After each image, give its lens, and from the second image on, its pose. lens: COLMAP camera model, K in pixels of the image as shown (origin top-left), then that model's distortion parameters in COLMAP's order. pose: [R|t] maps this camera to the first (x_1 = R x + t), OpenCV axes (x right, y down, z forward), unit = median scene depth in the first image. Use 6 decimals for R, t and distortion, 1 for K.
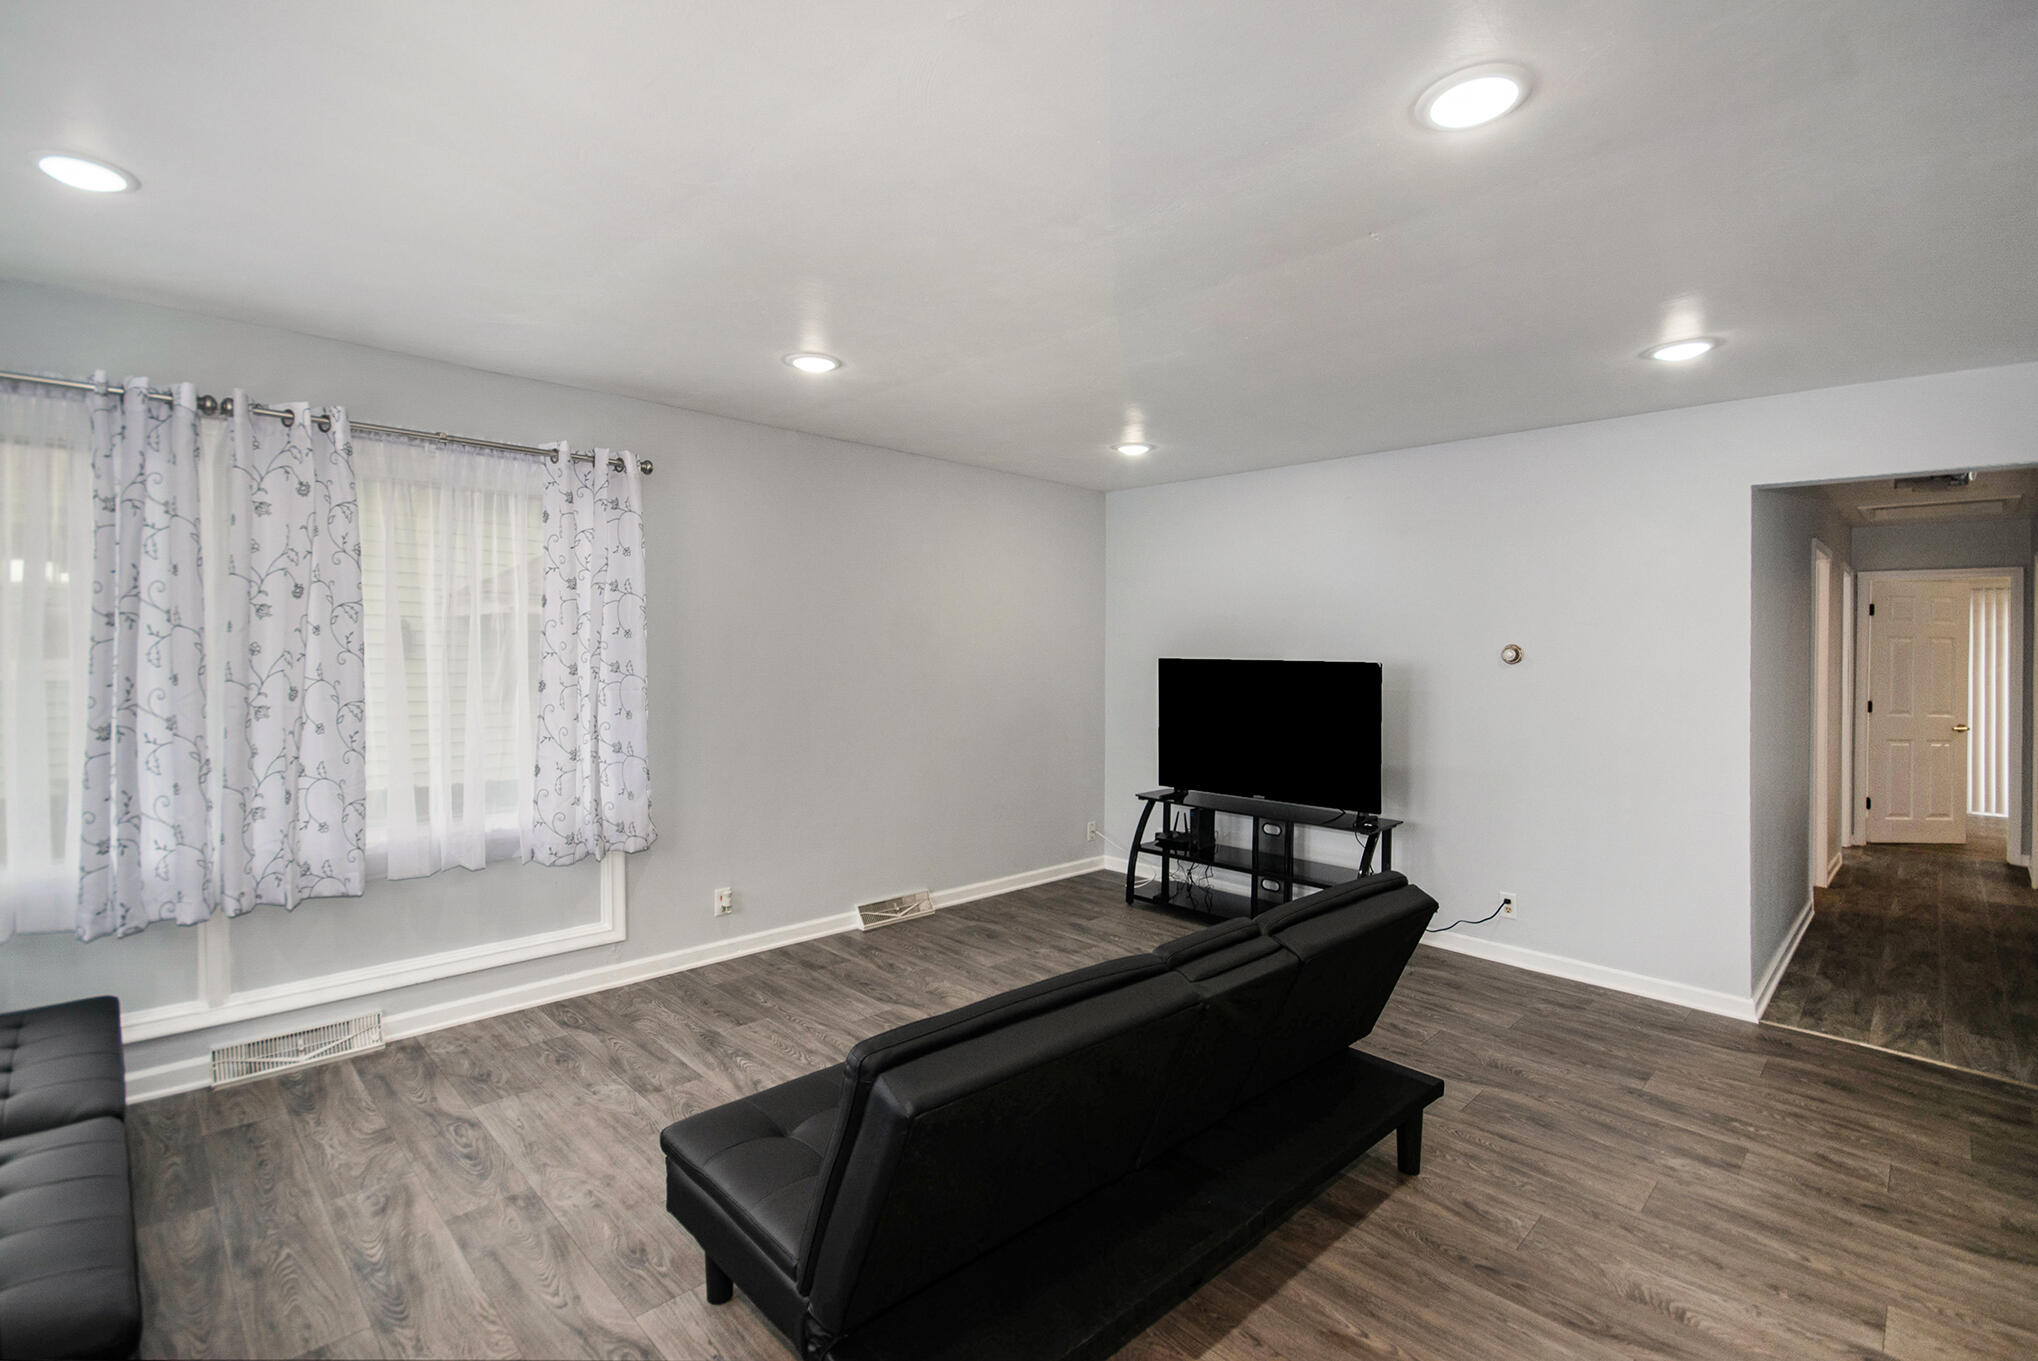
lens RADIAL K [[933.5, 0, 1018.8], [0, 933.5, 635.6], [0, 0, 1]] dist [-0.010907, -0.000685]
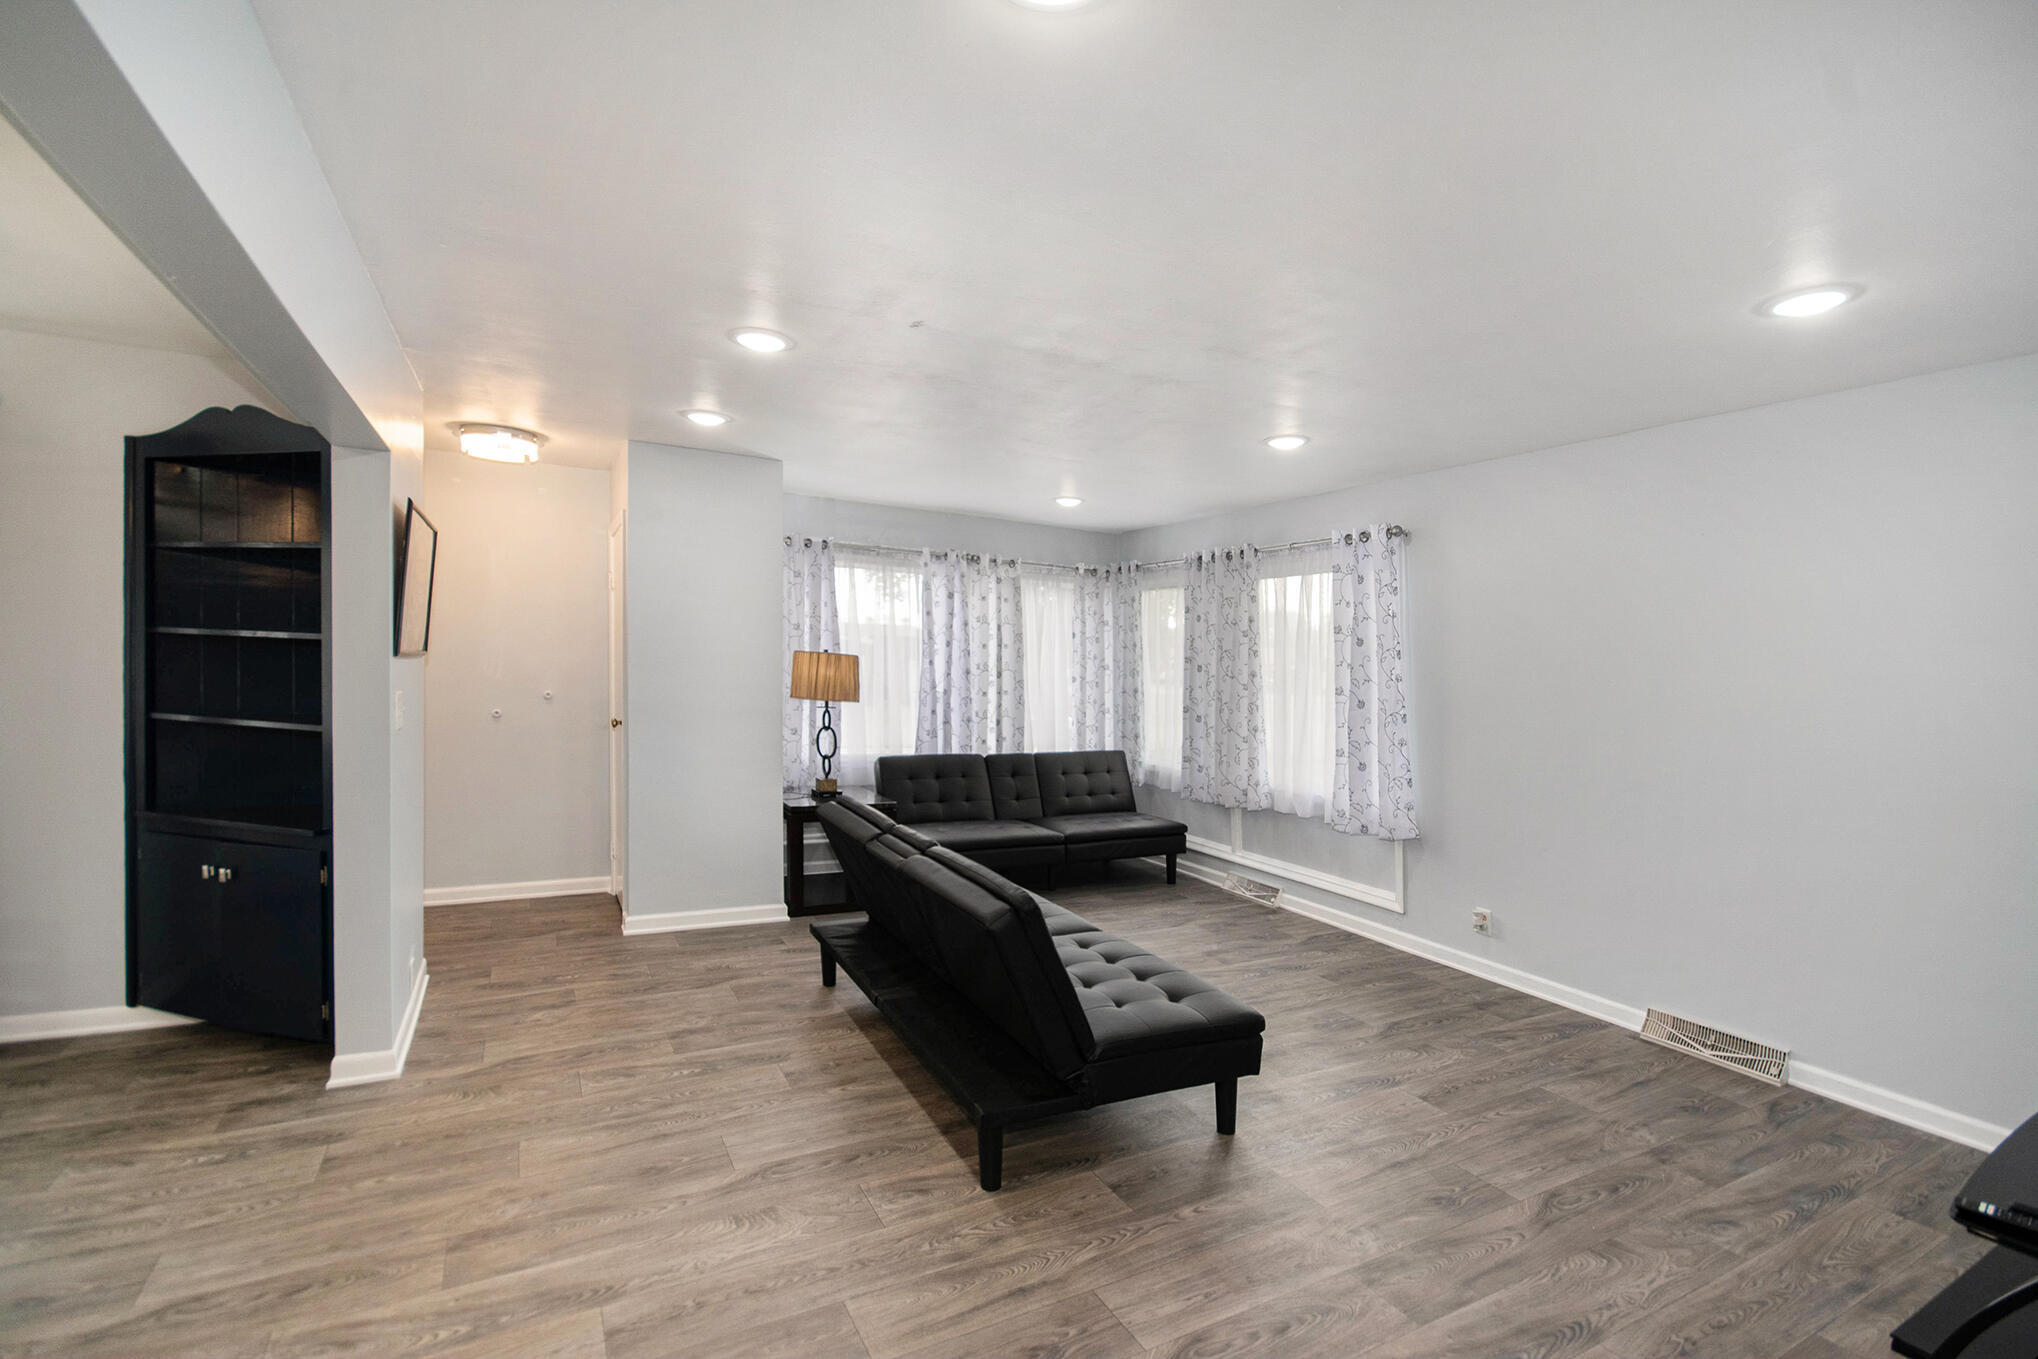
lens RADIAL K [[890.9, 0, 1019.0], [0, 890.9, 679.5], [0, 0, 1]] dist [-0.010993, -0.000573]
pose [[-0.275644, 0.002636, -0.961256, 1.008166], [-0.019166, 0.999782, 0.008238, 0.016187], [0.961069, 0.020694, -0.275534, 0.970770]]
